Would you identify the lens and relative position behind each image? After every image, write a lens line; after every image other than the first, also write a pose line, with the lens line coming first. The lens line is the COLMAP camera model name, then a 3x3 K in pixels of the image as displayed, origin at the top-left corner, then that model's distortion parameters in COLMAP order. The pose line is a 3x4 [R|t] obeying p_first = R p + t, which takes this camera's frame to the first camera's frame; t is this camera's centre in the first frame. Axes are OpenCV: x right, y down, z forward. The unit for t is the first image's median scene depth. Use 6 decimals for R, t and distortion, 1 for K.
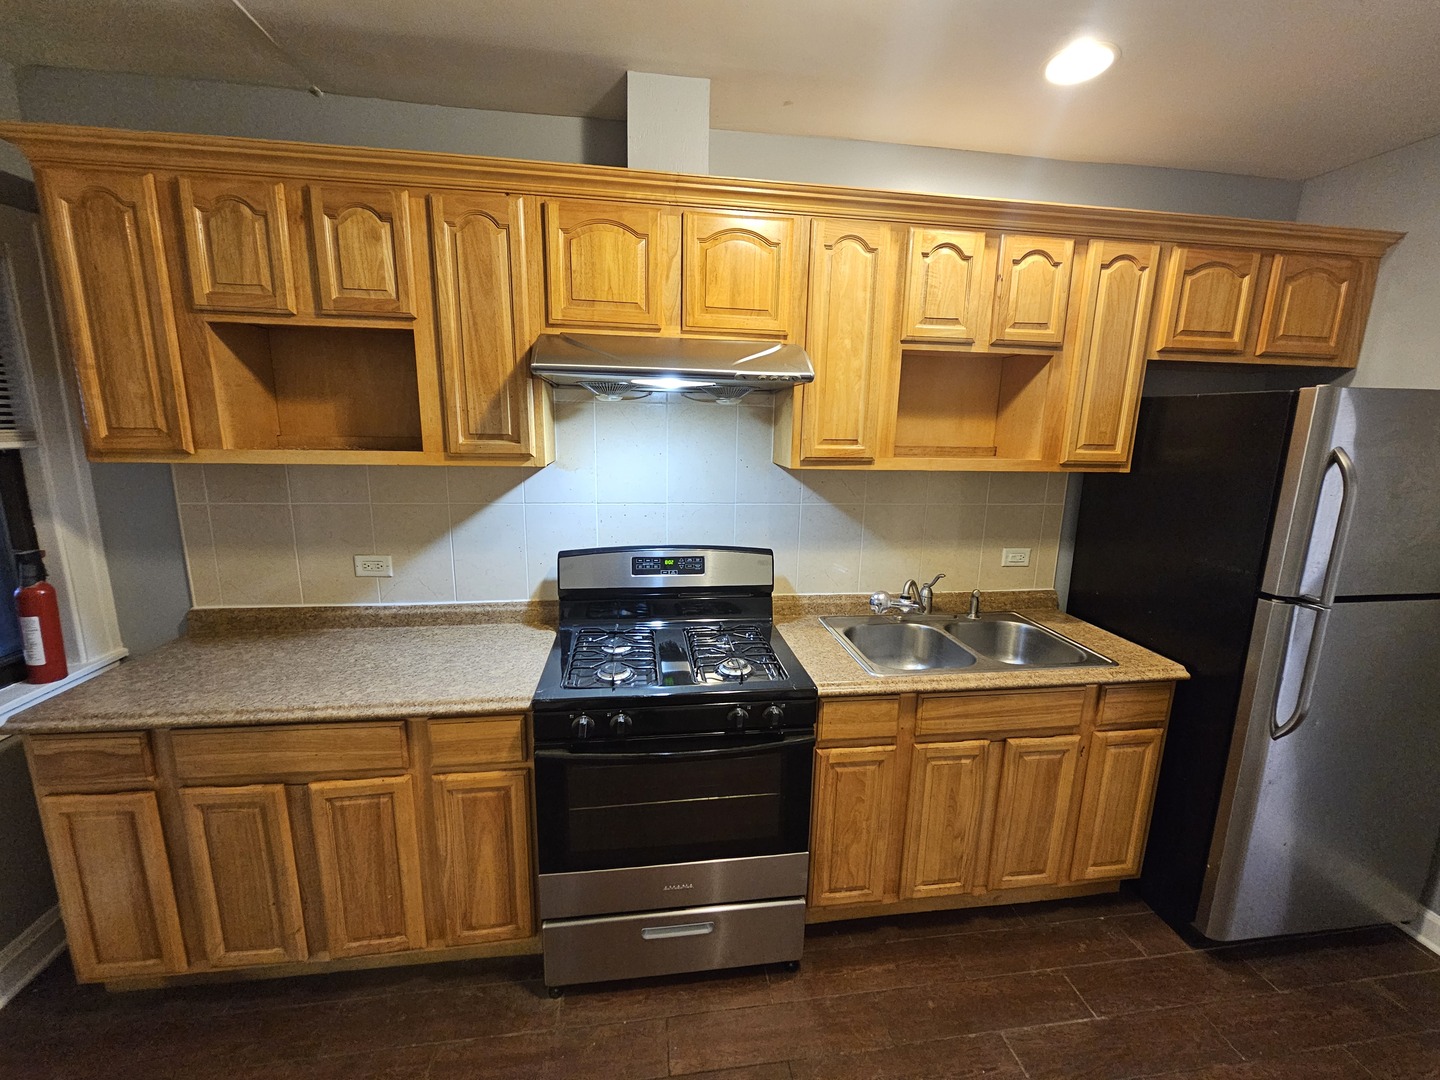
lens RADIAL K [[589.1, 0, 717.3], [0, 589.1, 538.8], [0, 0, 1]] dist [0.001034, -0.001023]
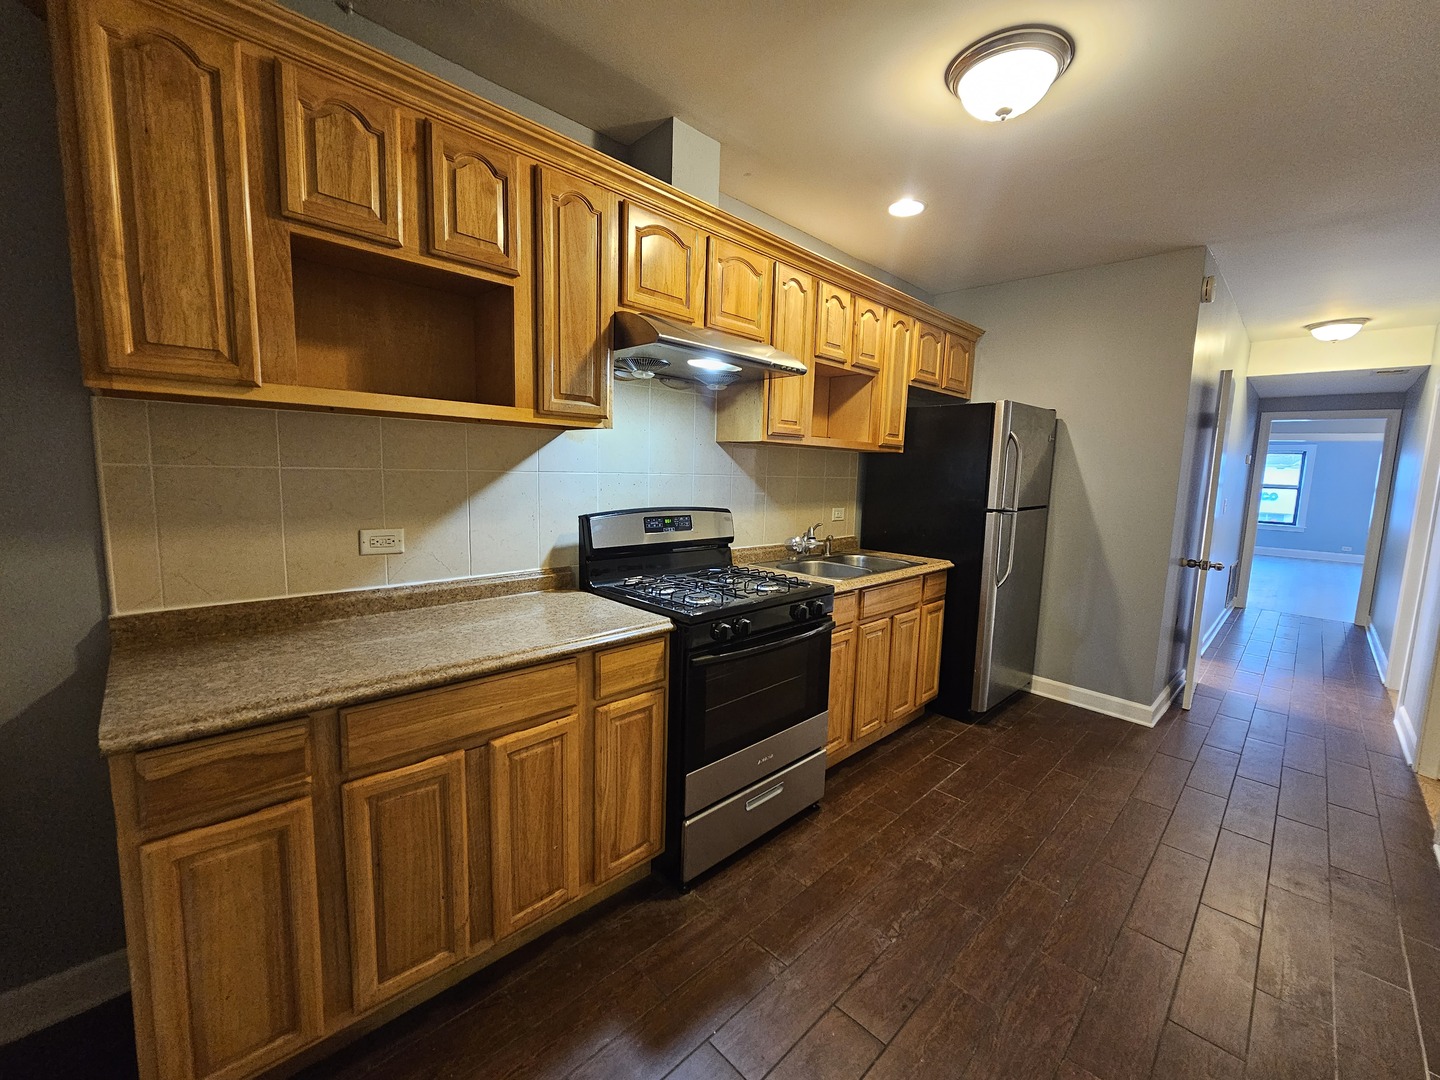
lens RADIAL K [[589.1, 0, 711.4], [0, 589.1, 538.5], [0, 0, 1]] dist [0.001034, -0.001023]
pose [[0.805508, -0.065989, 0.588899, -0.838532], [0.102237, 0.994354, -0.028419, 0.138765], [-0.583699, 0.083099, 0.807707, 0.007520]]
